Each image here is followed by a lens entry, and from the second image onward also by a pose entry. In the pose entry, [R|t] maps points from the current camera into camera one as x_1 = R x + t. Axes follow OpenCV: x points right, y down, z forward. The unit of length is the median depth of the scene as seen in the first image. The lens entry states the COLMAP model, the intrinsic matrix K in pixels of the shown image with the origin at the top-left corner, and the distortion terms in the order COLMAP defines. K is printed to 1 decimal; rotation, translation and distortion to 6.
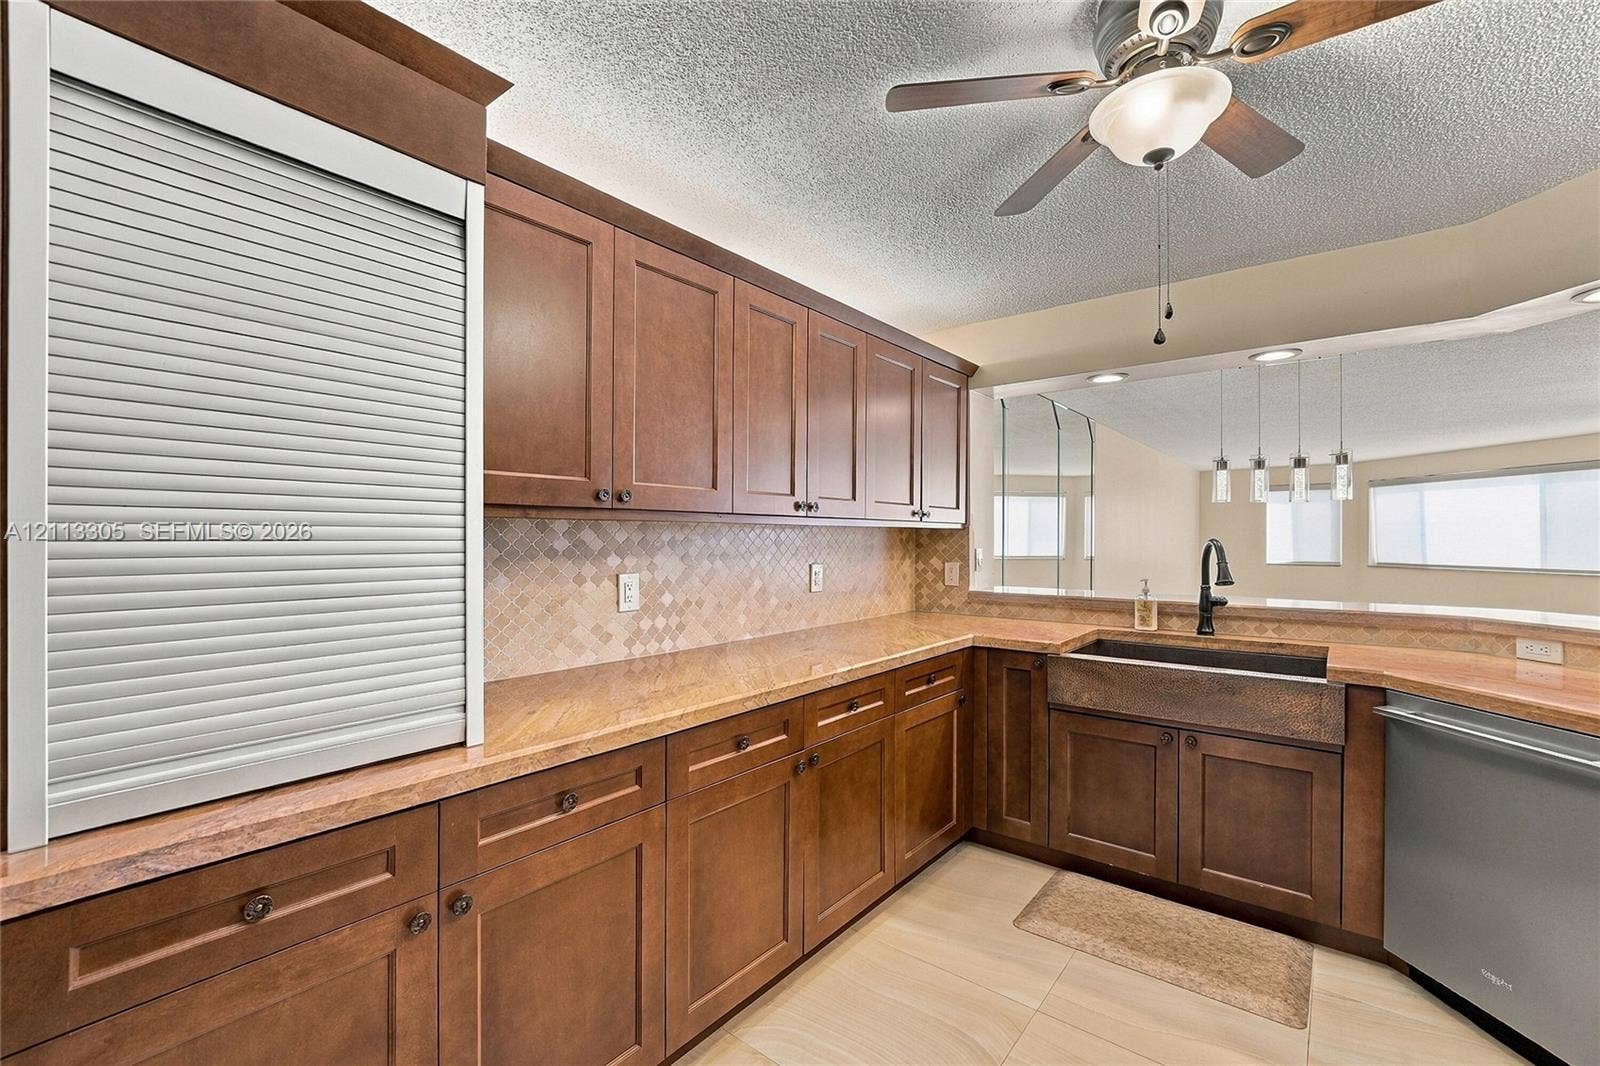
lens RADIAL K [[701.9, 0, 800.5], [0, 701.9, 536.7], [0, 0, 1]] dist [0.002711, 0.000142]
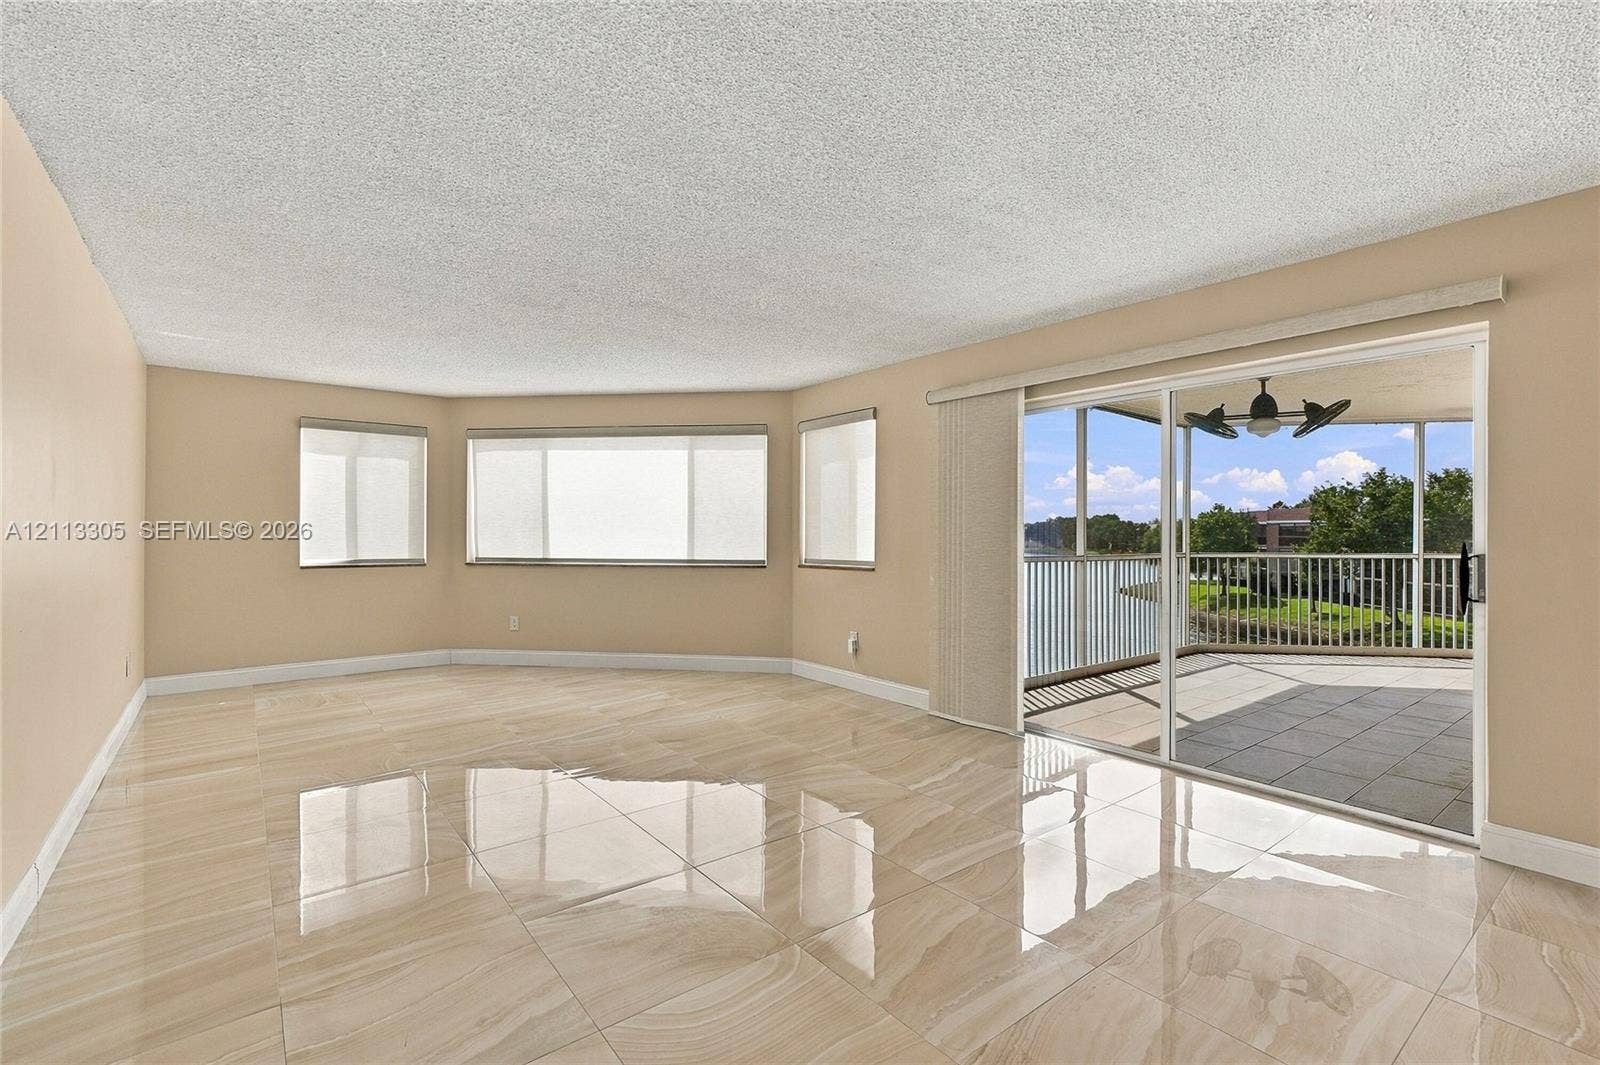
lens RADIAL K [[701.9, 0, 792.3], [0, 701.9, 537.0], [0, 0, 1]] dist [0.002711, 0.000142]
pose [[0.242300, -0.004875, 0.970189, 0.269492], [-0.003040, 0.999979, 0.005784, 0.013071], [-0.970196, -0.004350, 0.242280, 0.566921]]
